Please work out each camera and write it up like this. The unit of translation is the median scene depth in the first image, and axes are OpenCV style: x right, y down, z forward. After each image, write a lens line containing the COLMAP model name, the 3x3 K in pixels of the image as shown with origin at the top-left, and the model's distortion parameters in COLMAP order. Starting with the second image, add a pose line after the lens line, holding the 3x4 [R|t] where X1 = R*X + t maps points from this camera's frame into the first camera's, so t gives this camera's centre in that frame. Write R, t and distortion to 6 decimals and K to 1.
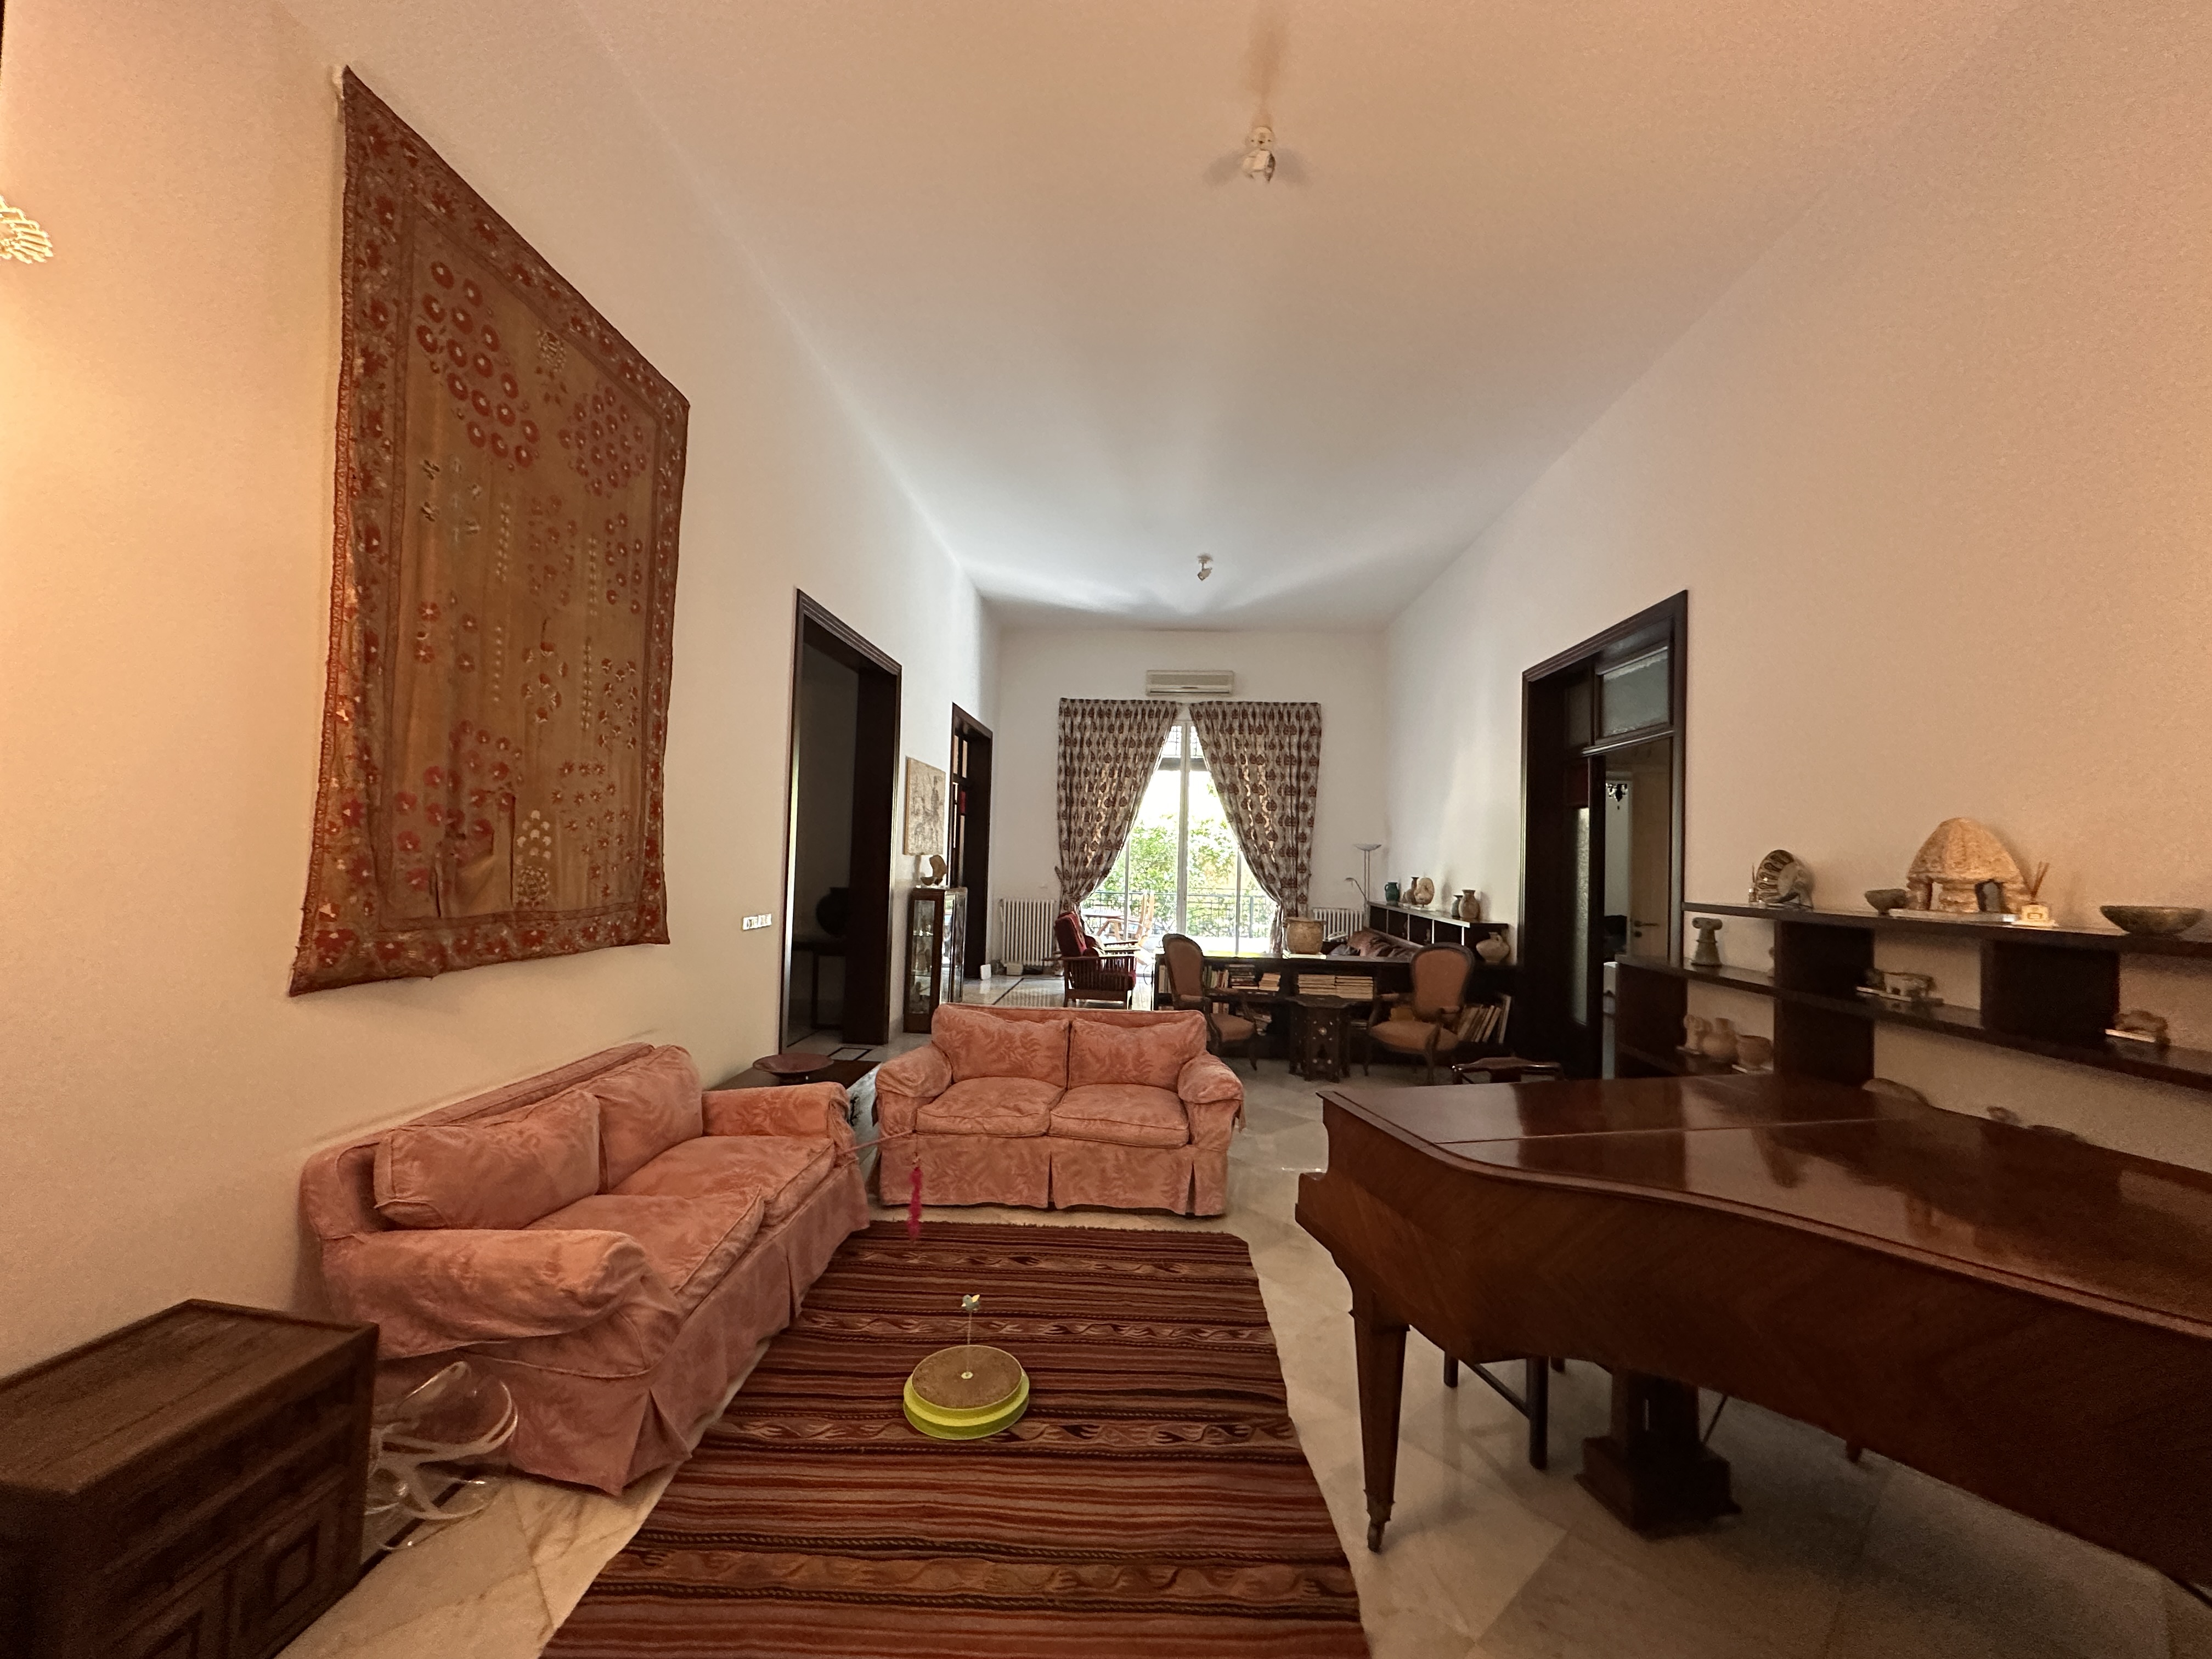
lens RADIAL K [[882.1, 0, 1105.9], [0, 882.1, 823.3], [0, 0, 1]] dist [-0.003287, 0.000984]
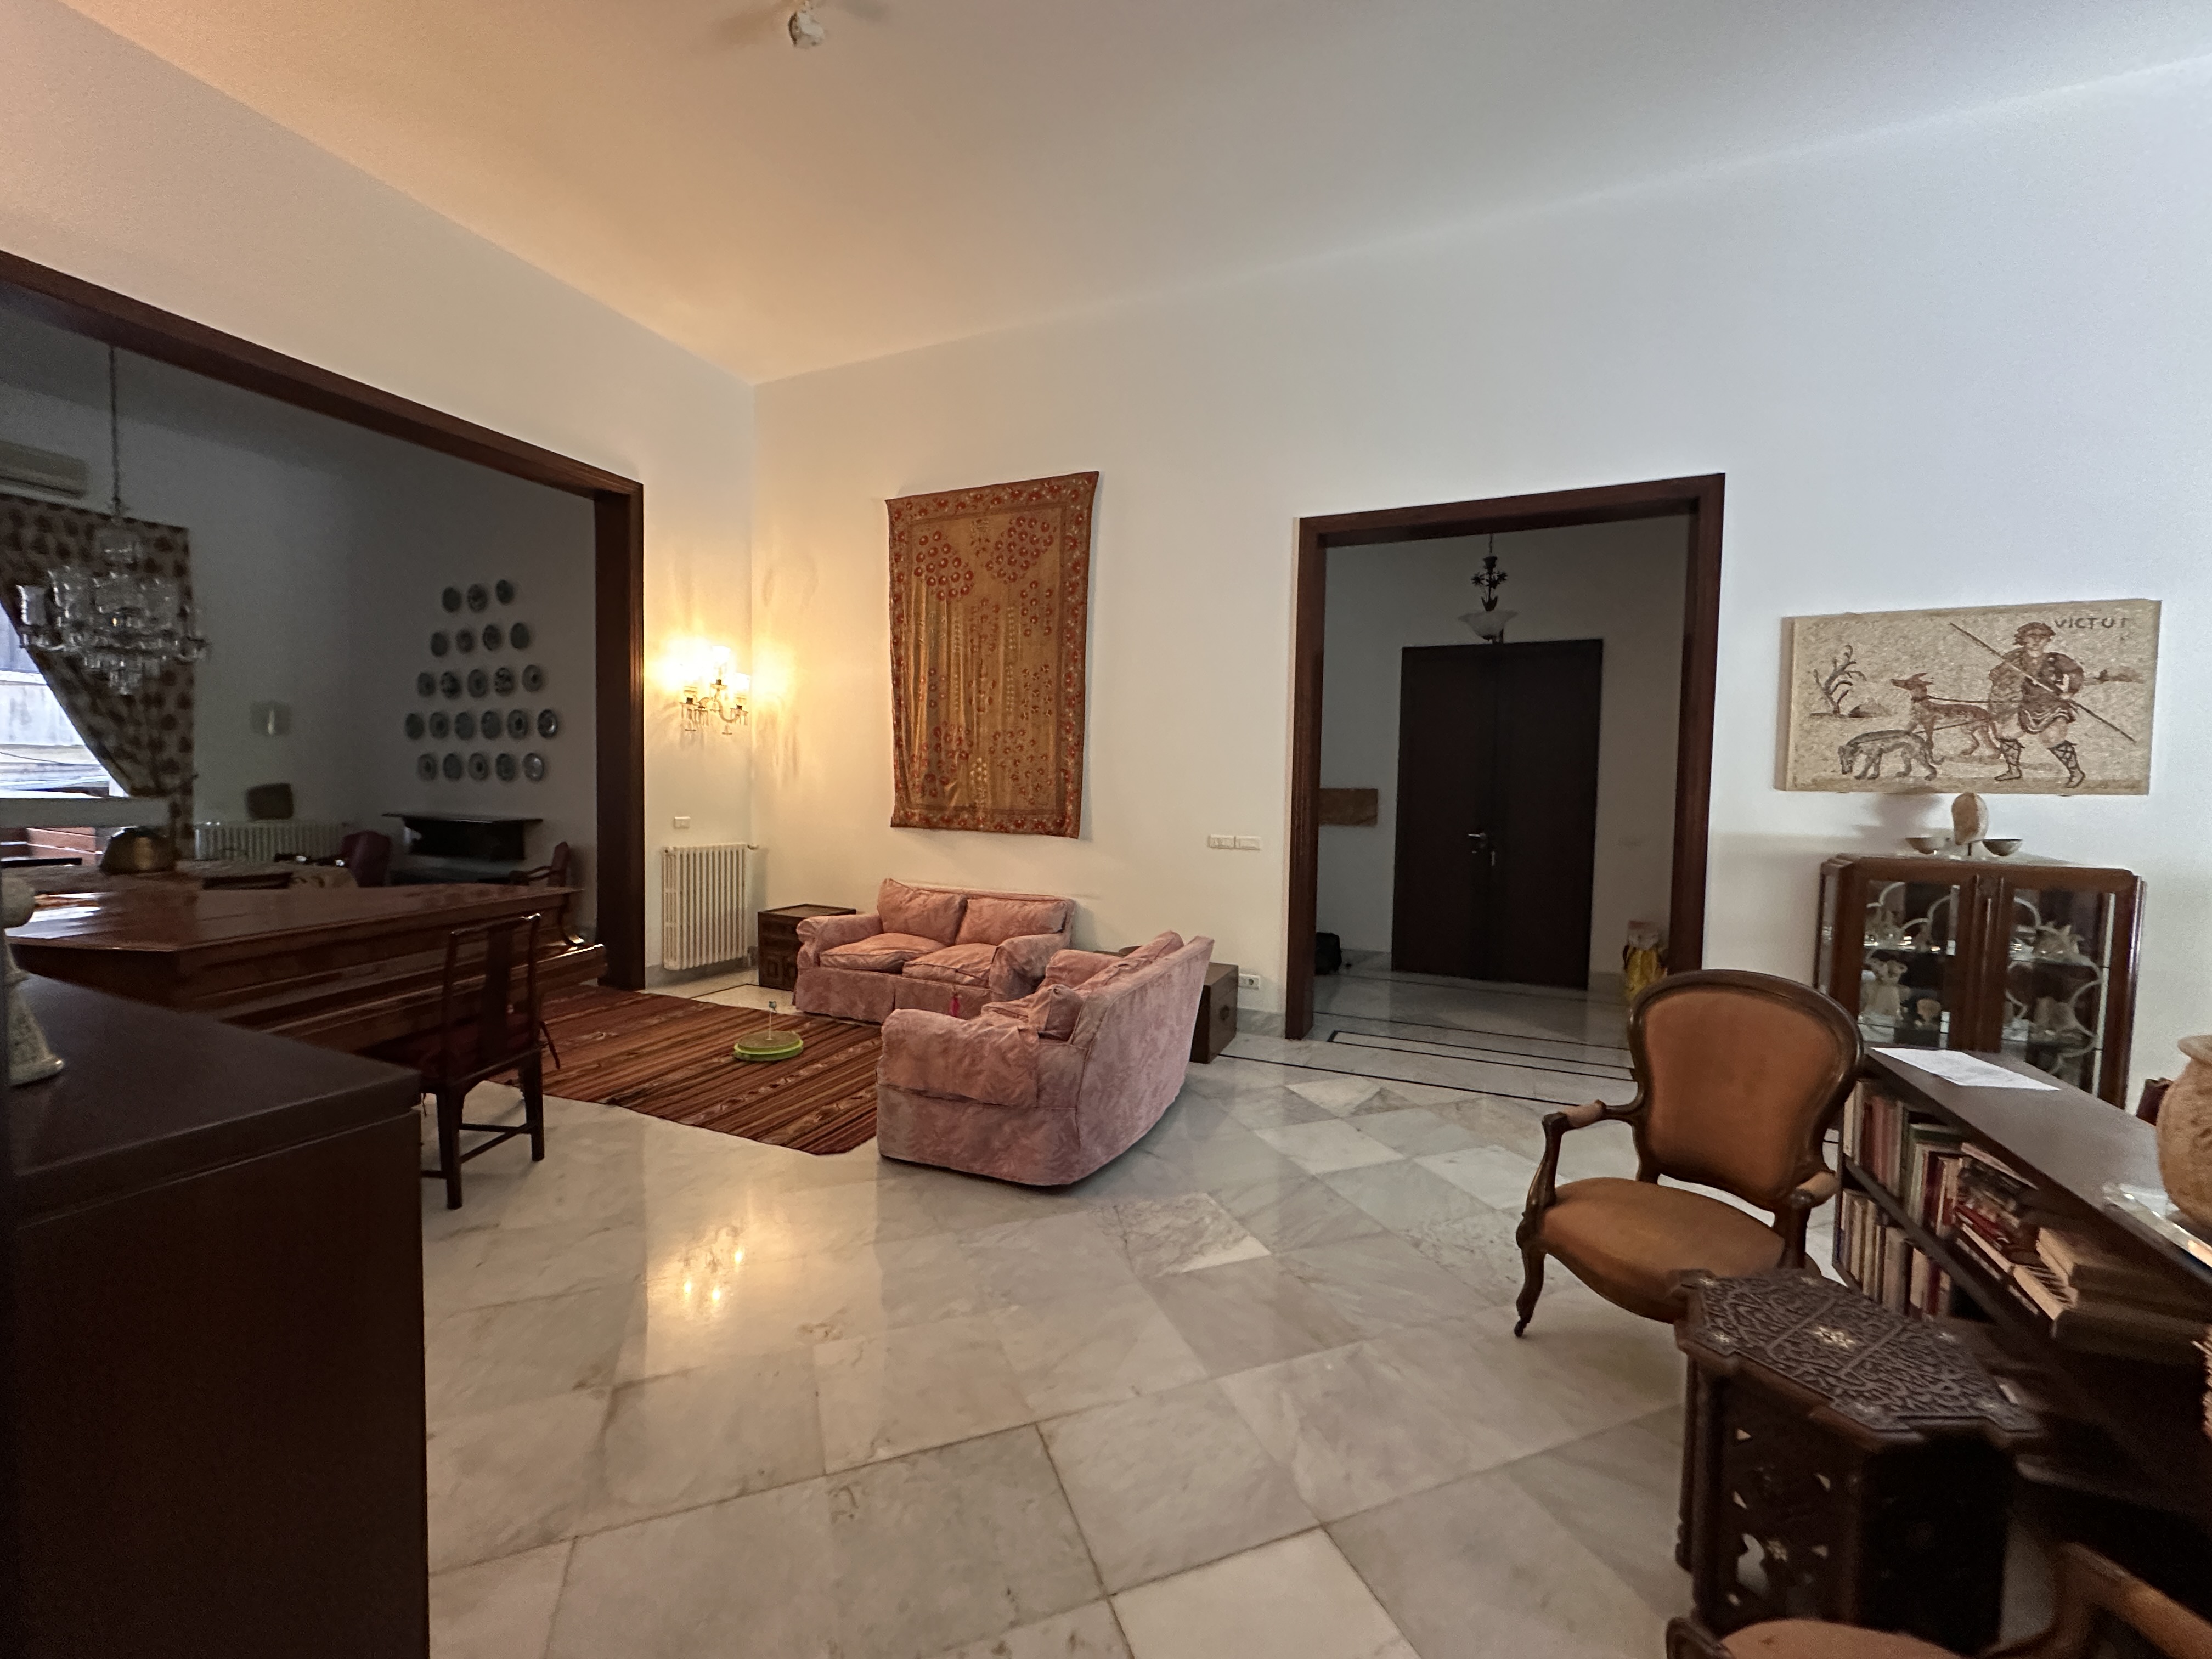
lens RADIAL K [[882.1, 0, 1104.4], [0, 882.1, 825.5], [0, 0, 1]] dist [-0.003287, 0.000984]
pose [[-0.350469, 0.003874, -0.936566, 0.304034], [0.003362, 0.999990, 0.002878, 0.035742], [0.936568, -0.002140, -0.350479, 0.520258]]
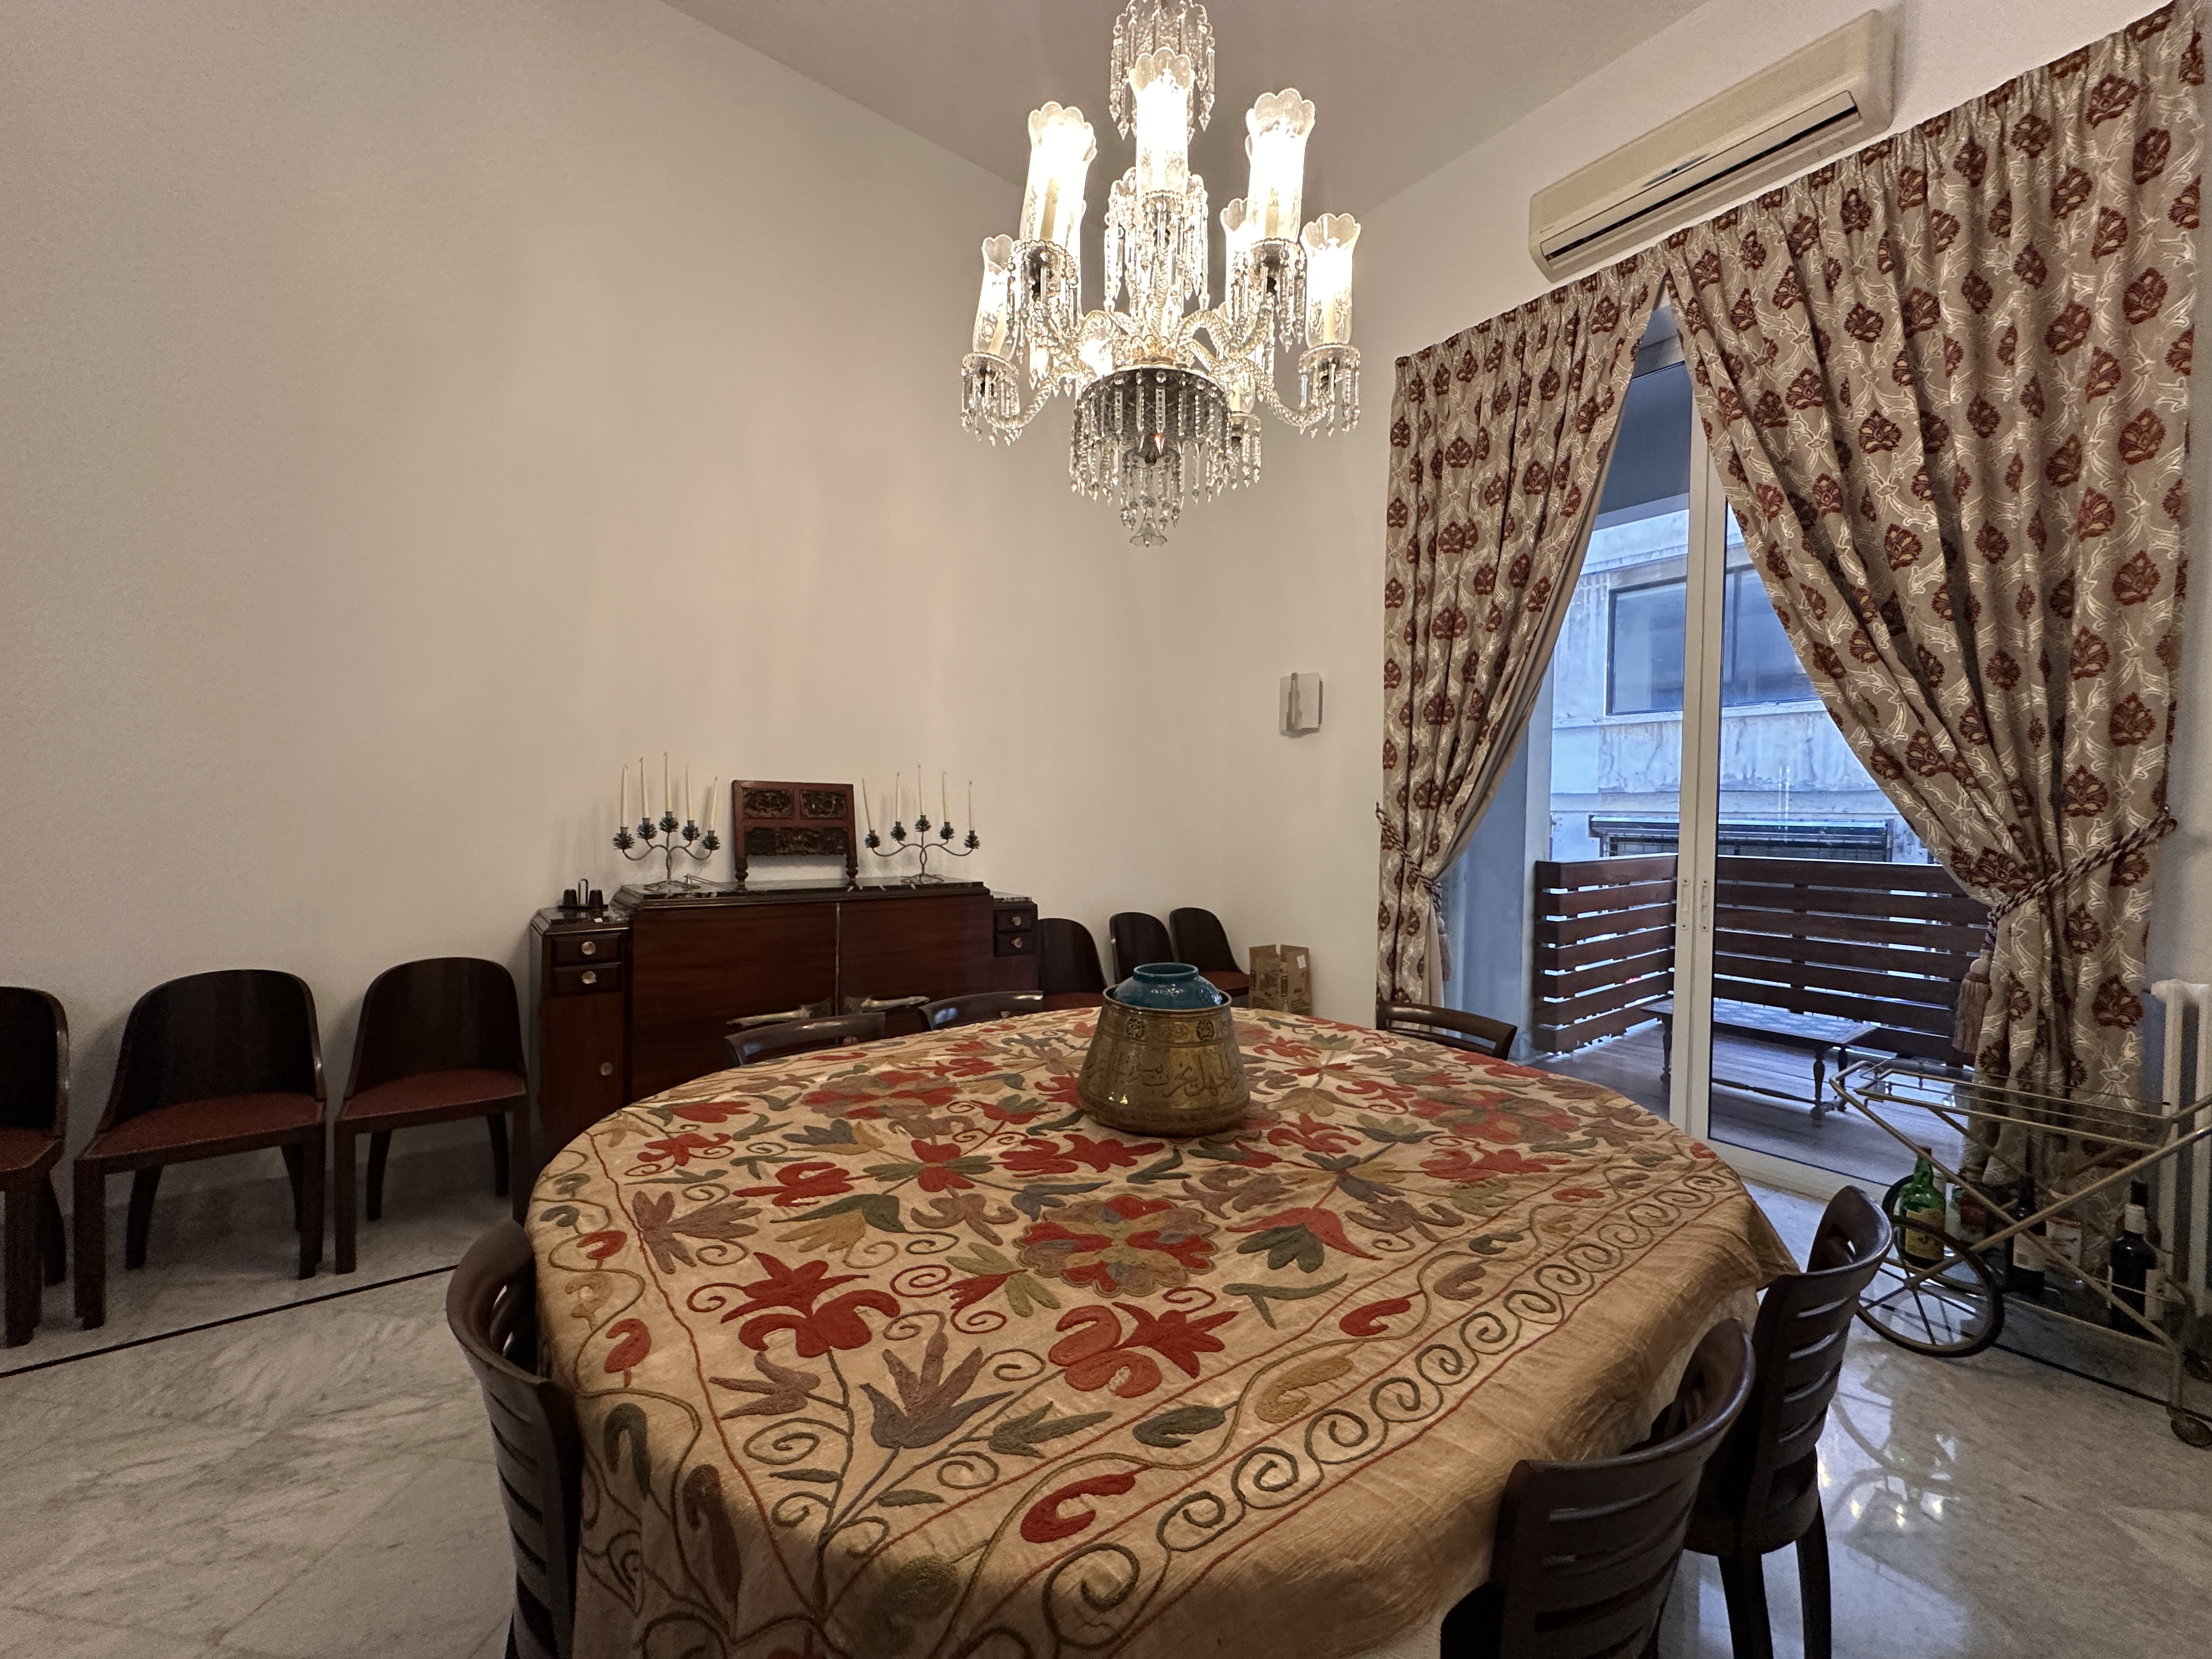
lens RADIAL K [[882.1, 0, 1106.8], [0, 882.1, 829.3], [0, 0, 1]] dist [-0.003287, 0.000984]
pose [[-0.651861, -0.057194, 0.756178, -0.097542], [-0.064126, 0.997738, 0.020186, 0.008935], [-0.755622, -0.035332, -0.654054, -0.084941]]
